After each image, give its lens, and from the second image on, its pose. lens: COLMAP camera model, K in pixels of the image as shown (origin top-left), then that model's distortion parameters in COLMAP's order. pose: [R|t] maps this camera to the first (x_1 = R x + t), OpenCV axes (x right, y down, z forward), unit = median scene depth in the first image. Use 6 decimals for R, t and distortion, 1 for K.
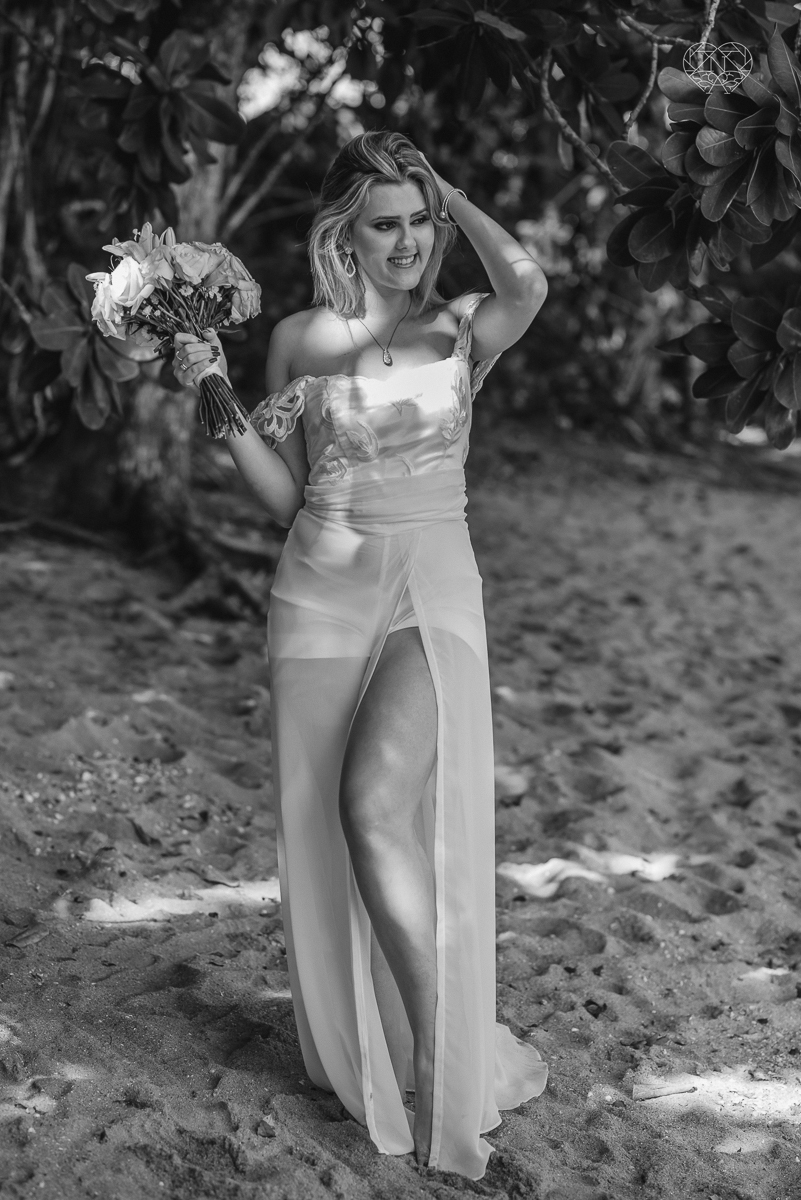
lens RADIAL K [[2987.1, 0, 400.5], [0, 2987.1, 600.0], [0, 0, 1]] dist [-0.001073, -0.363836]
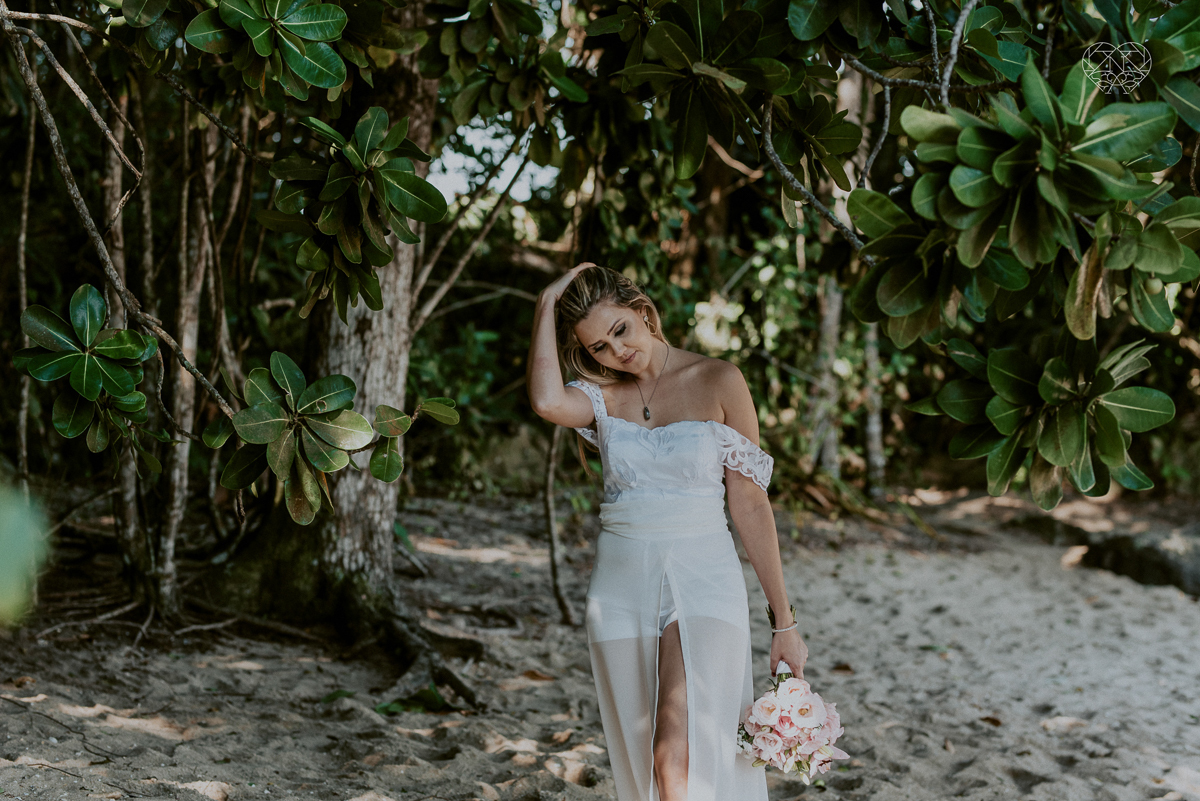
lens RADIAL K [[2806.5, 0, 600.0], [0, 2806.5, 400.5], [0, 0, 1]] dist [0.005385, -0.407185]
pose [[0.998713, -0.049462, 0.011208, -0.016684], [0.050302, 0.994242, -0.094618, -0.007309], [-0.006464, 0.095060, 0.995451, 0.108380]]
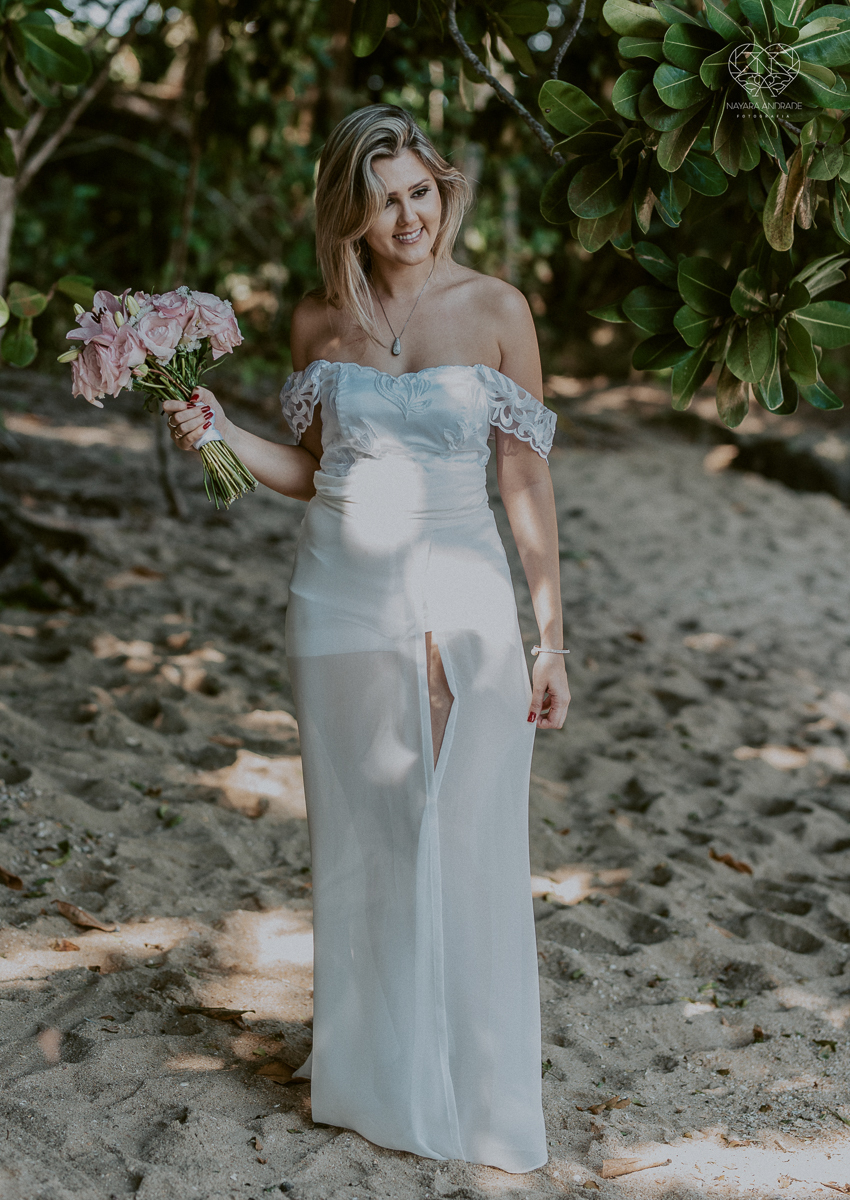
lens RADIAL K [[3147.1, 0, 427.3], [0, 3147.1, 583.4], [0, 0, 1]] dist [-0.022689, -0.127465]
pose [[0.996104, -0.018405, 0.086246, -0.037092], [0.017611, 0.999795, 0.009958, -0.012620], [-0.086411, -0.008401, 0.996224, 0.065643]]
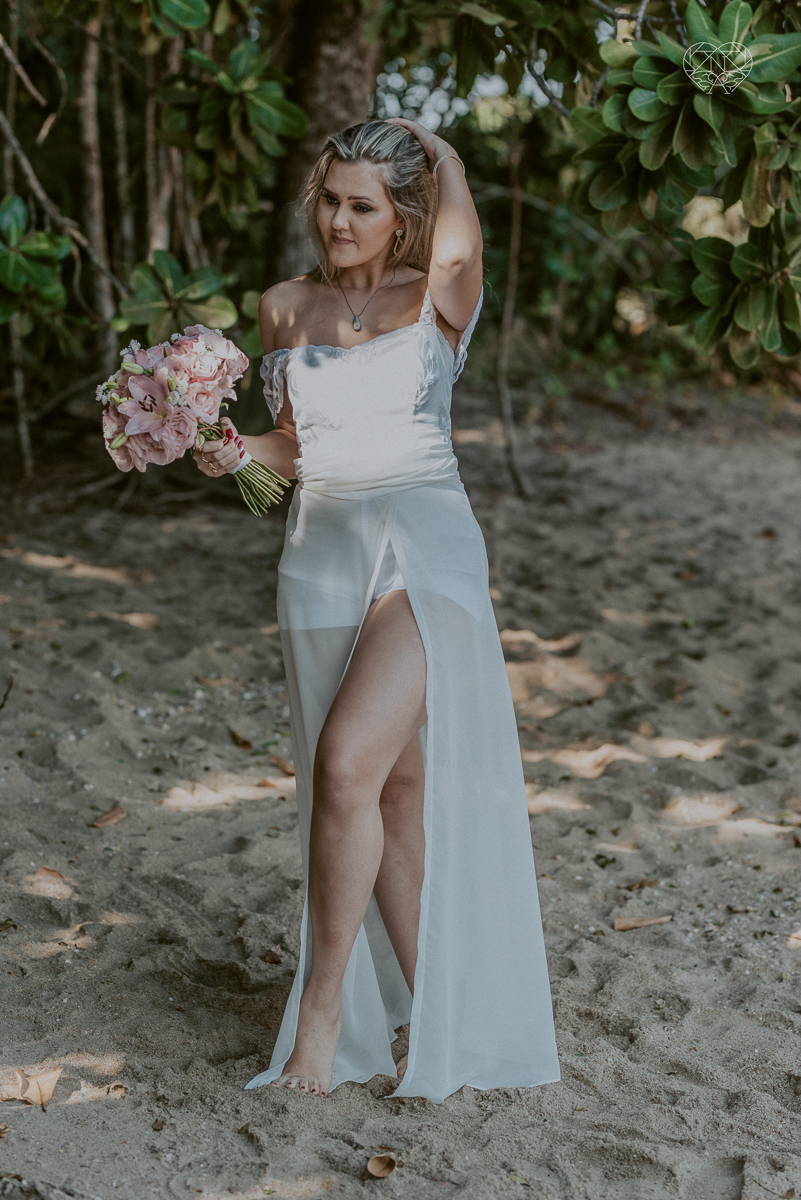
lens RADIAL K [[2806.5, 0, 400.5], [0, 2806.5, 600.0], [0, 0, 1]] dist [0.005385, -0.407185]
pose [[0.993817, -0.052996, -0.097570, 0.080724], [0.053813, 0.998534, 0.005754, 0.021182], [0.097122, -0.010969, 0.995212, -0.068505]]
